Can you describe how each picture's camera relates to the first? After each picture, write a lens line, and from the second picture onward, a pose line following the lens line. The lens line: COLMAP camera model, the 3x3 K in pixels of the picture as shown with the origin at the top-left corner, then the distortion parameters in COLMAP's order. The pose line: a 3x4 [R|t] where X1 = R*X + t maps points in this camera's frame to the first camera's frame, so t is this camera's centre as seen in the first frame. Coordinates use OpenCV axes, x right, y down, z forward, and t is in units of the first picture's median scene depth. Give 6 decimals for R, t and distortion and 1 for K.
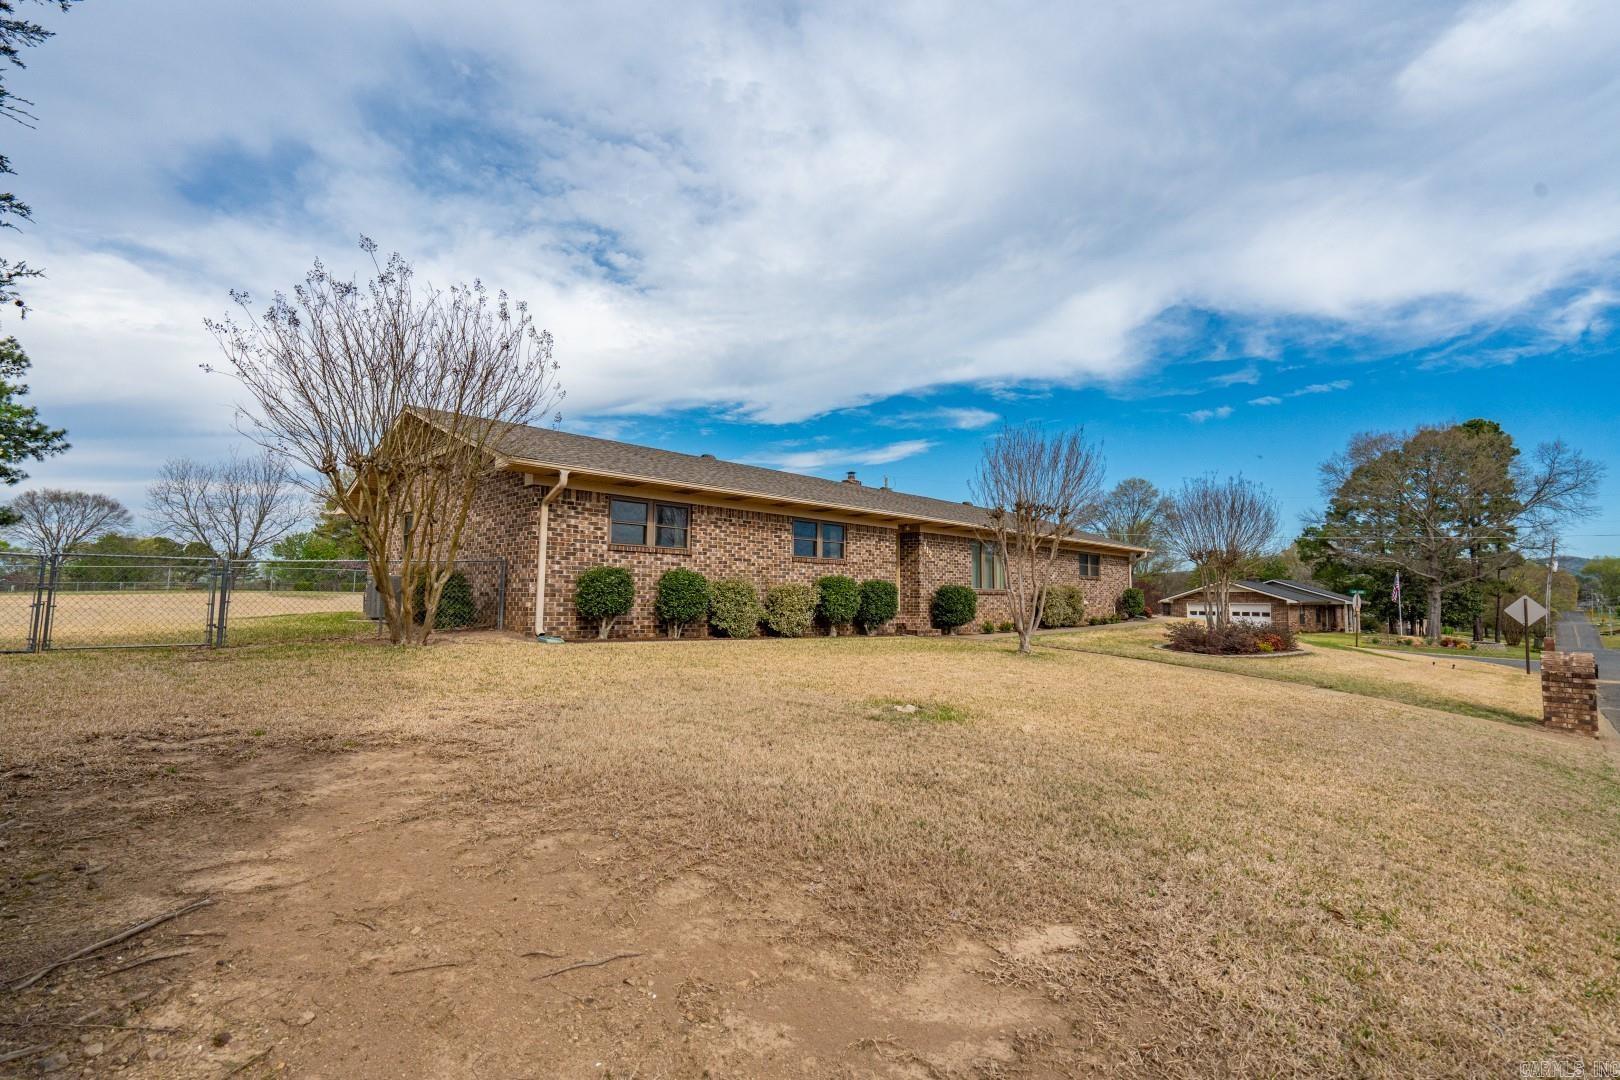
lens RADIAL K [[737.9, 0, 808.4], [0, 737.9, 547.0], [0, 0, 1]] dist [-0.003522, 0.002529]
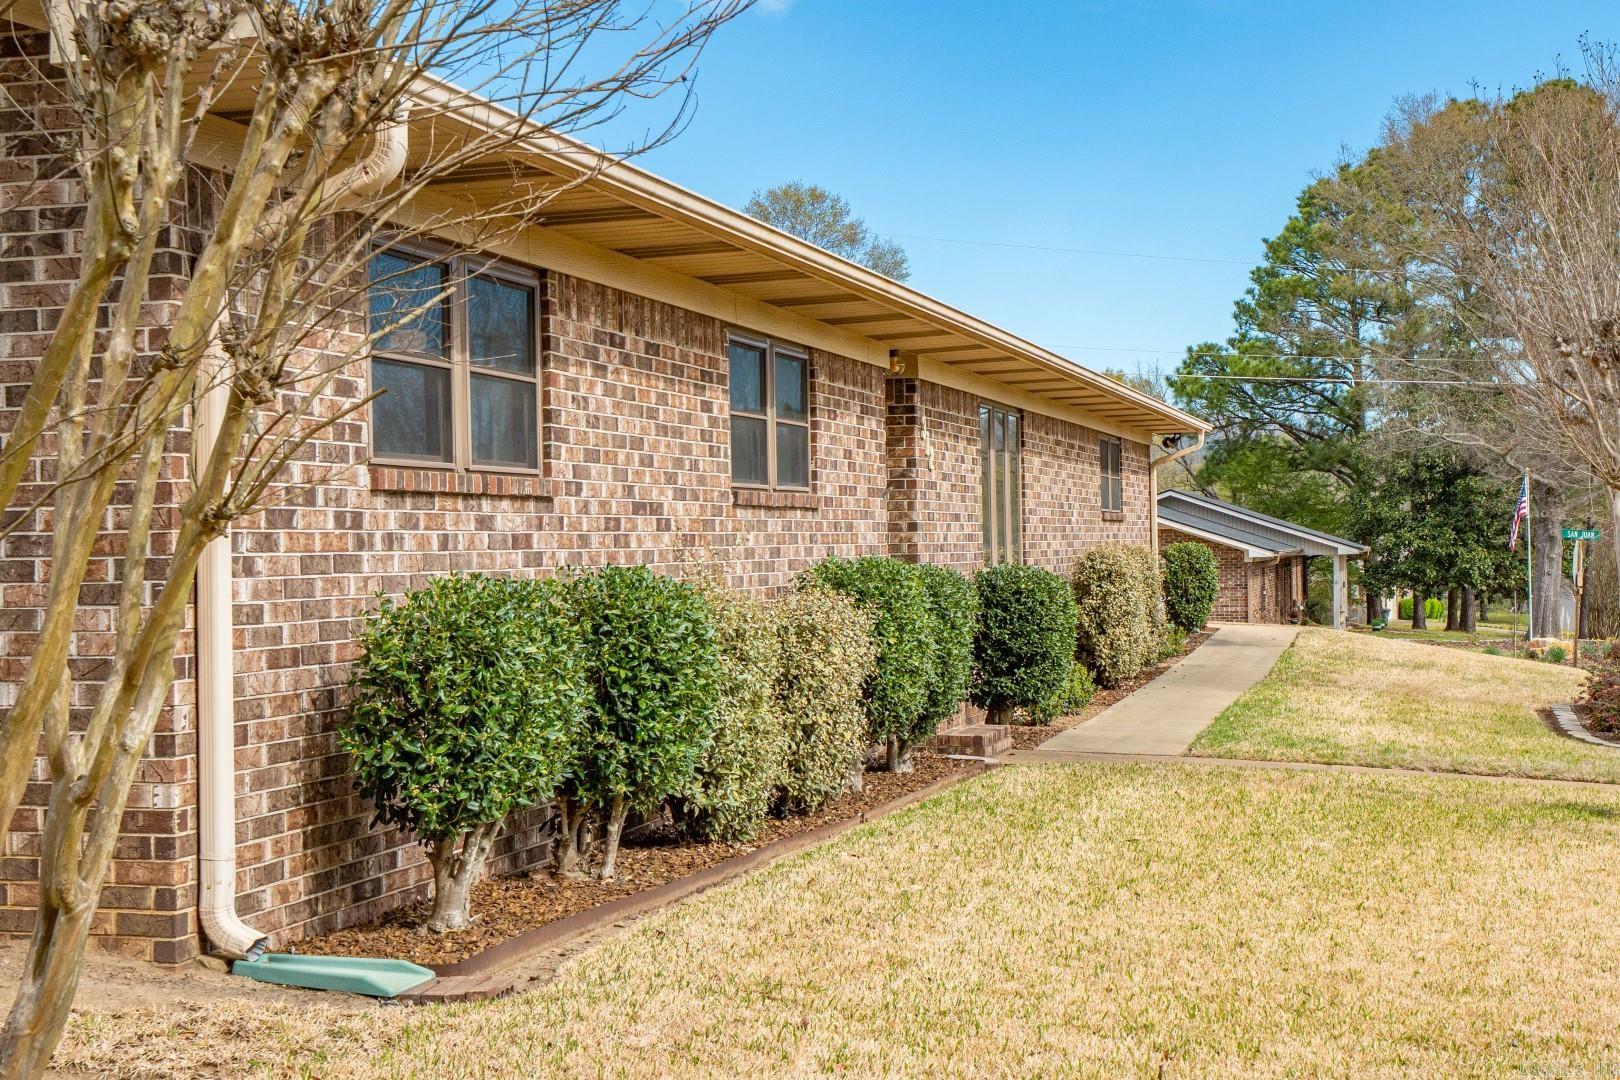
lens RADIAL K [[2399.9, 0, 808.6], [0, 2399.9, 540.0], [0, 0, 1]] dist [-0.007189, 0.000000]
pose [[0.868030, -0.022936, 0.495983, -0.432596], [-0.010639, 0.997844, 0.064764, -0.023438], [-0.496399, -0.061494, 0.865914, 0.310688]]
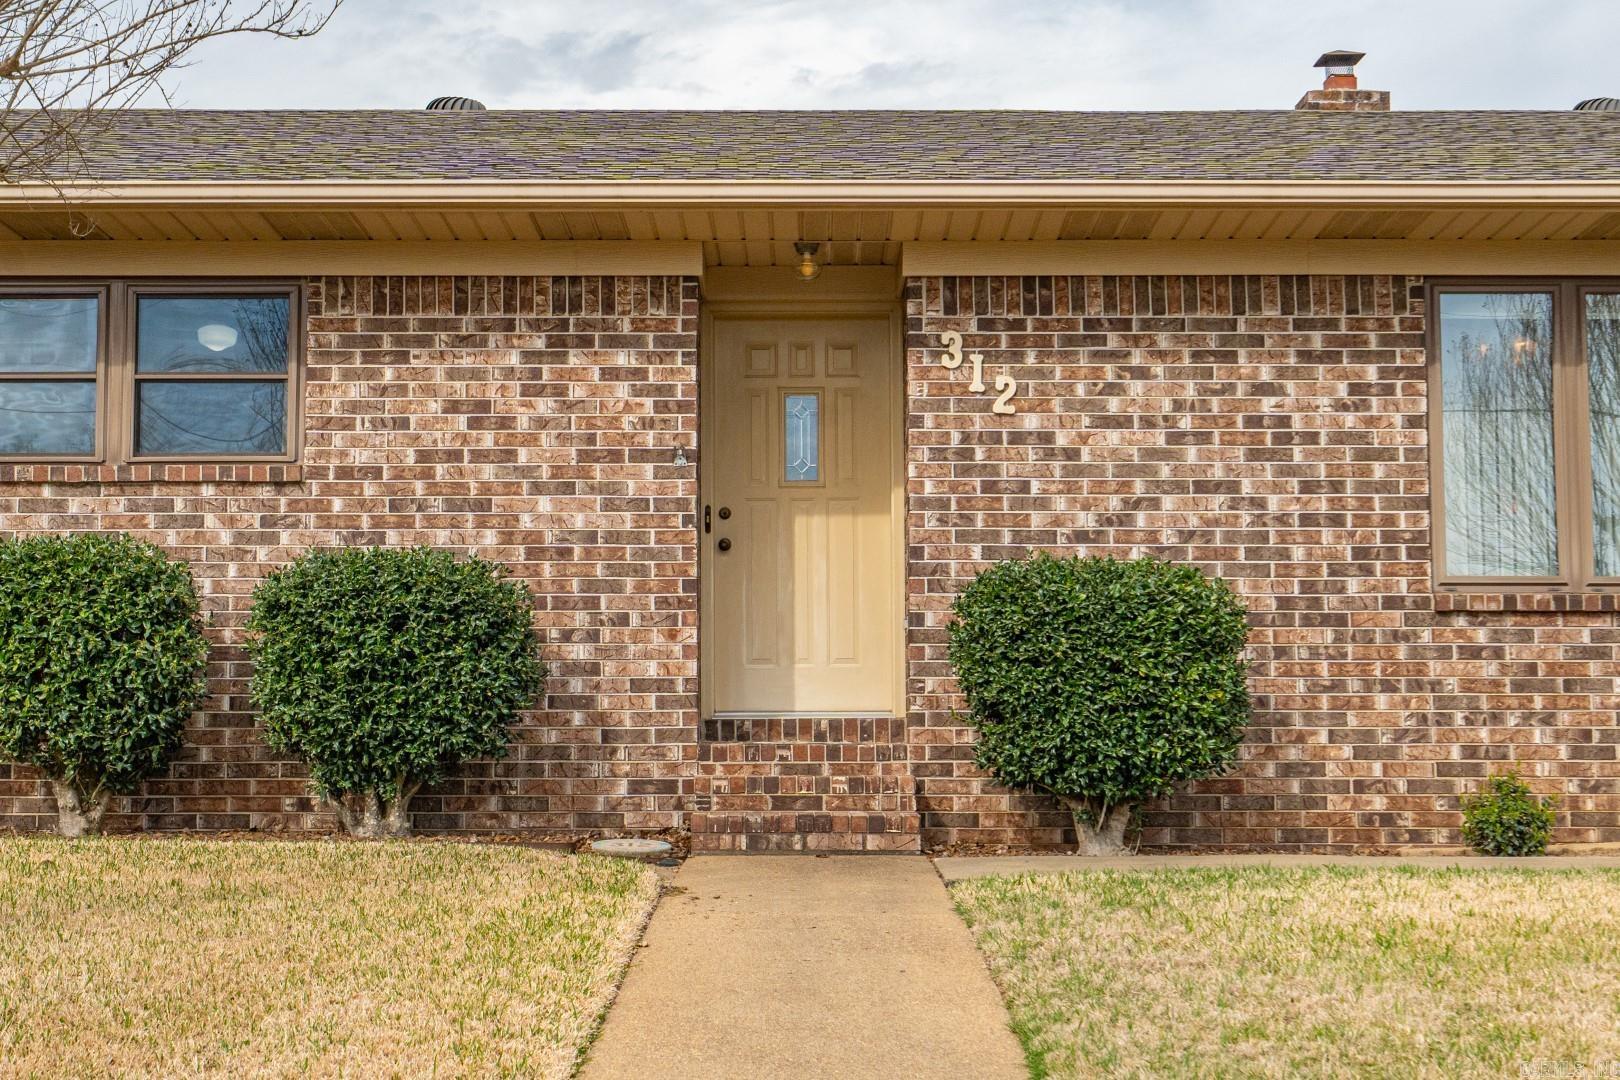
lens RADIAL K [[2356.5, 0, 798.0], [0, 2356.5, 541.0], [0, 0, 1]] dist [0.007621, 0.000000]
pose [[0.712391, -0.054652, -0.699651, 0.697281], [0.059434, 0.998080, -0.017447, 0.068977], [0.699262, -0.029153, 0.714271, 0.739582]]
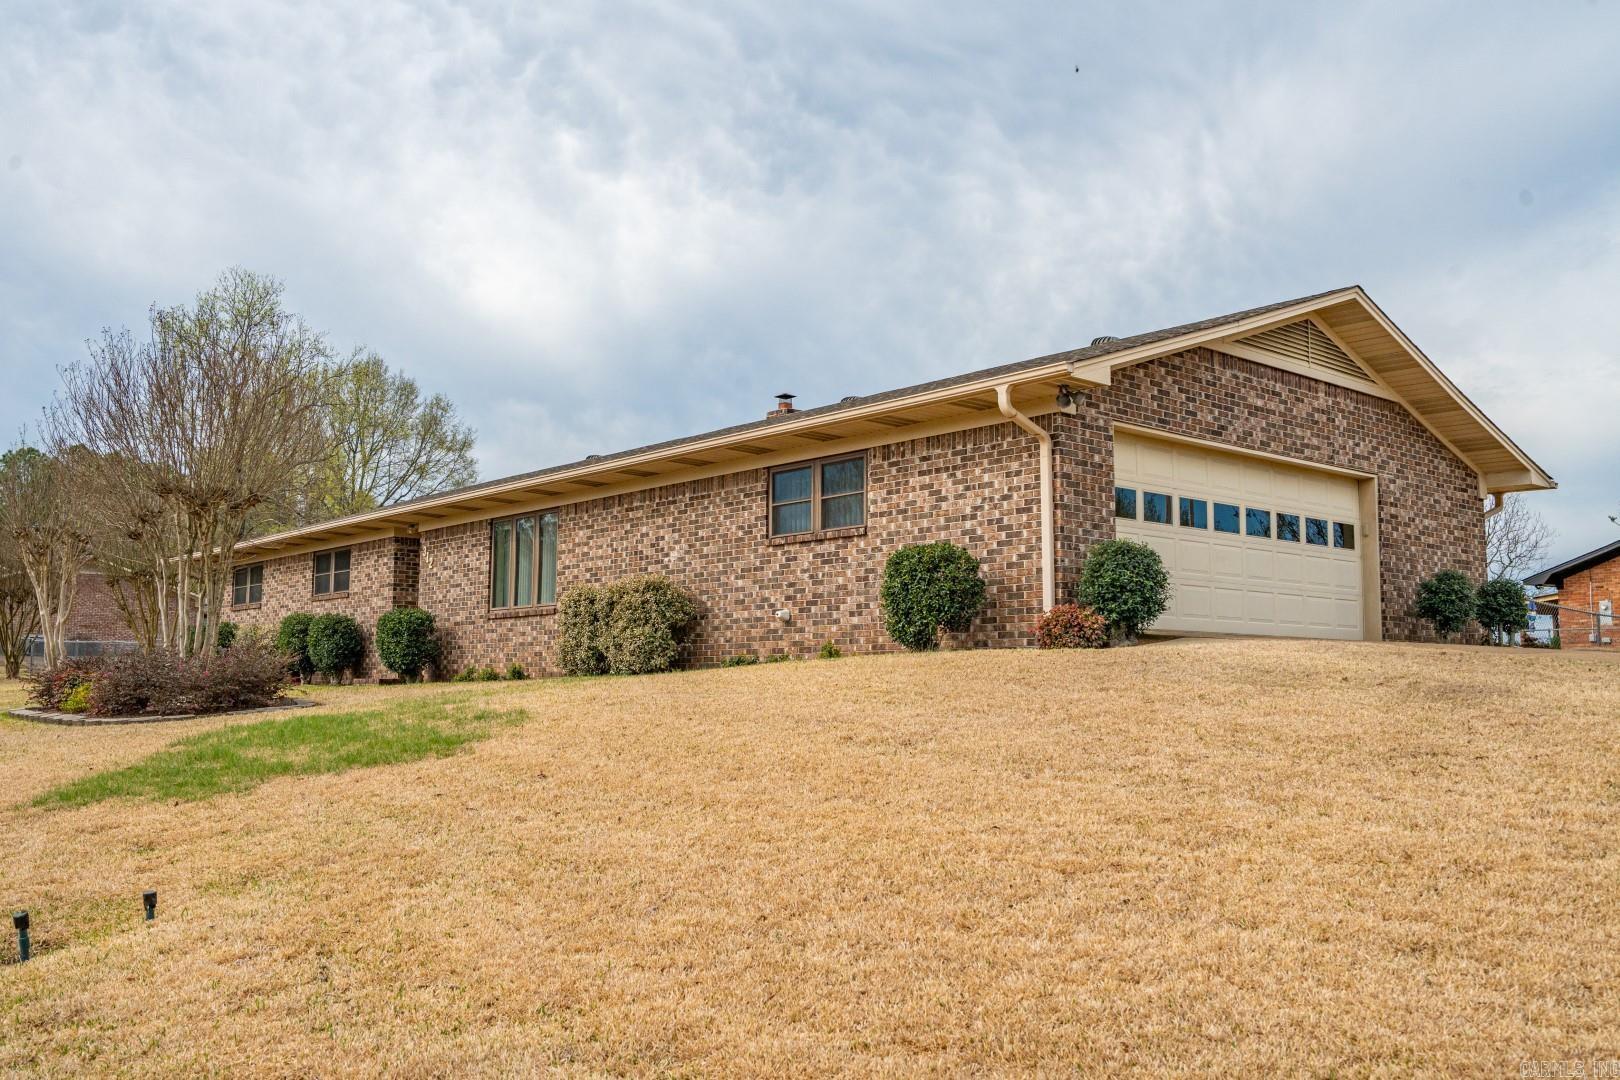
lens RADIAL K [[1484.0, 0, 805.7], [0, 1484.0, 544.8], [0, 0, 1]] dist [0.029647, 0.000000]
pose [[-0.088593, -0.099912, -0.991044, 1.869747], [0.080611, 0.990974, -0.107111, 0.209330], [0.992801, -0.089379, -0.079739, 1.889116]]
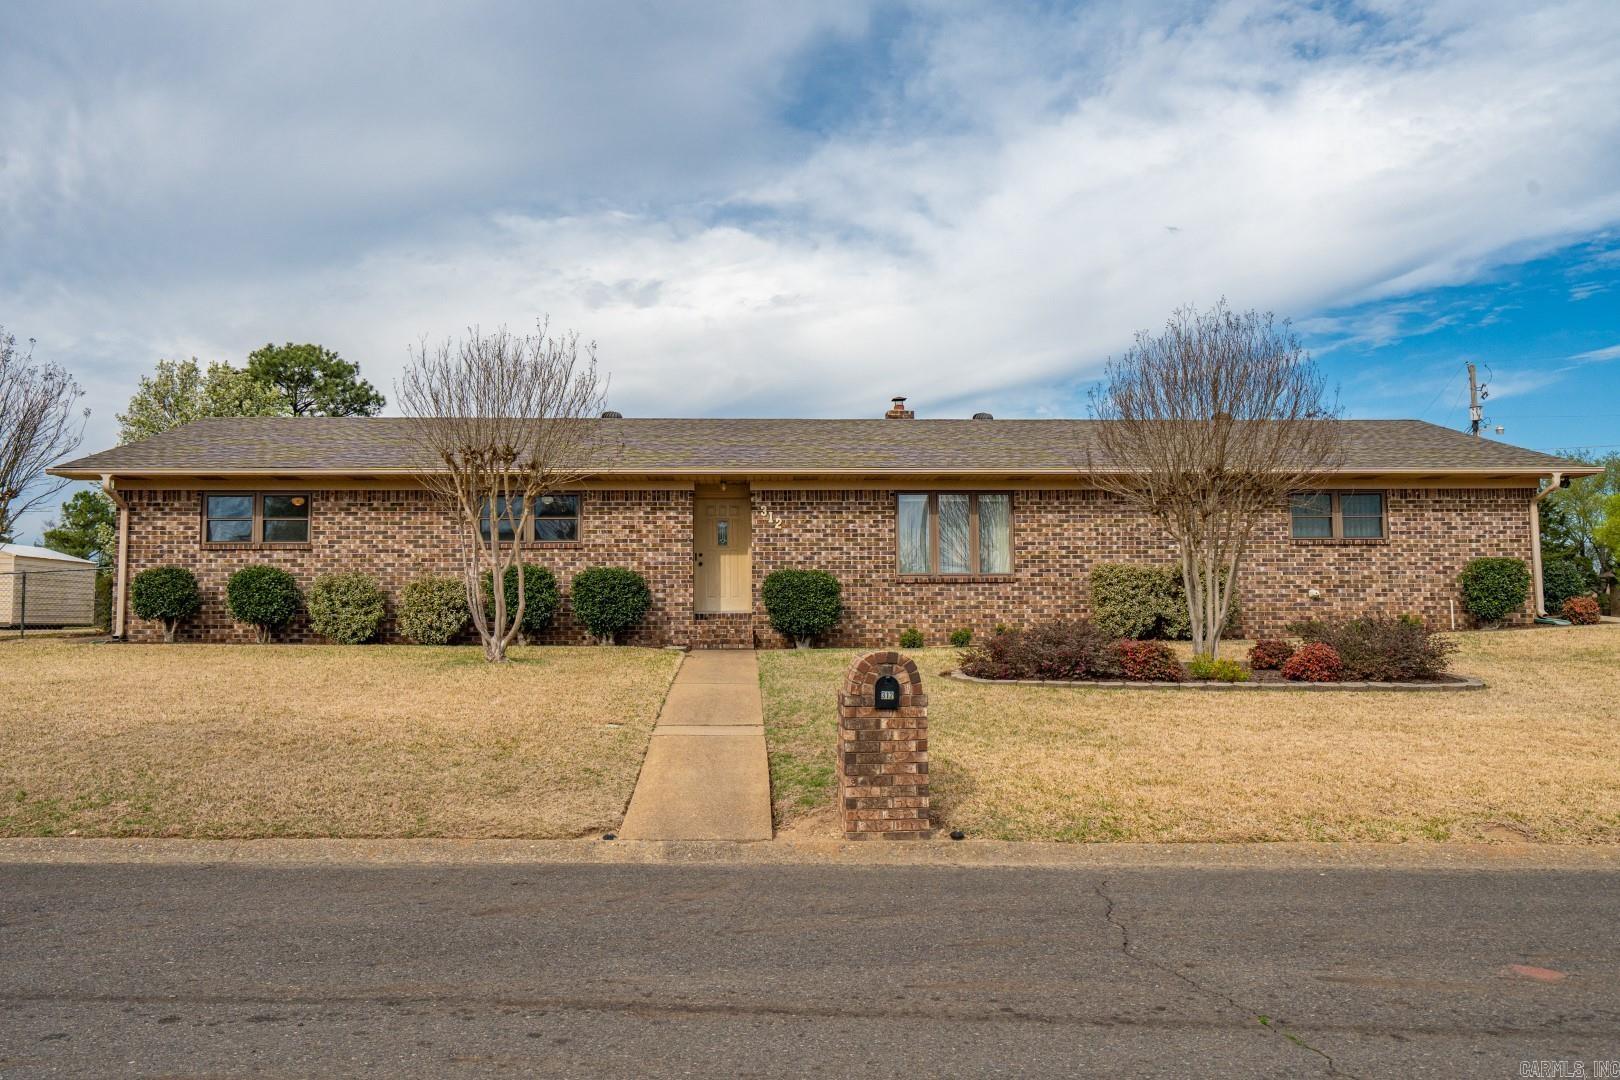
lens RADIAL K [[1147.6, 0, 804.6], [0, 1147.6, 551.0], [0, 0, 1]] dist [0.006872, -0.000910]
pose [[0.750835, -0.041054, -0.659213, 1.115576], [0.061888, 0.998048, 0.008333, 0.035723], [0.657584, -0.047054, 0.751910, 0.346558]]
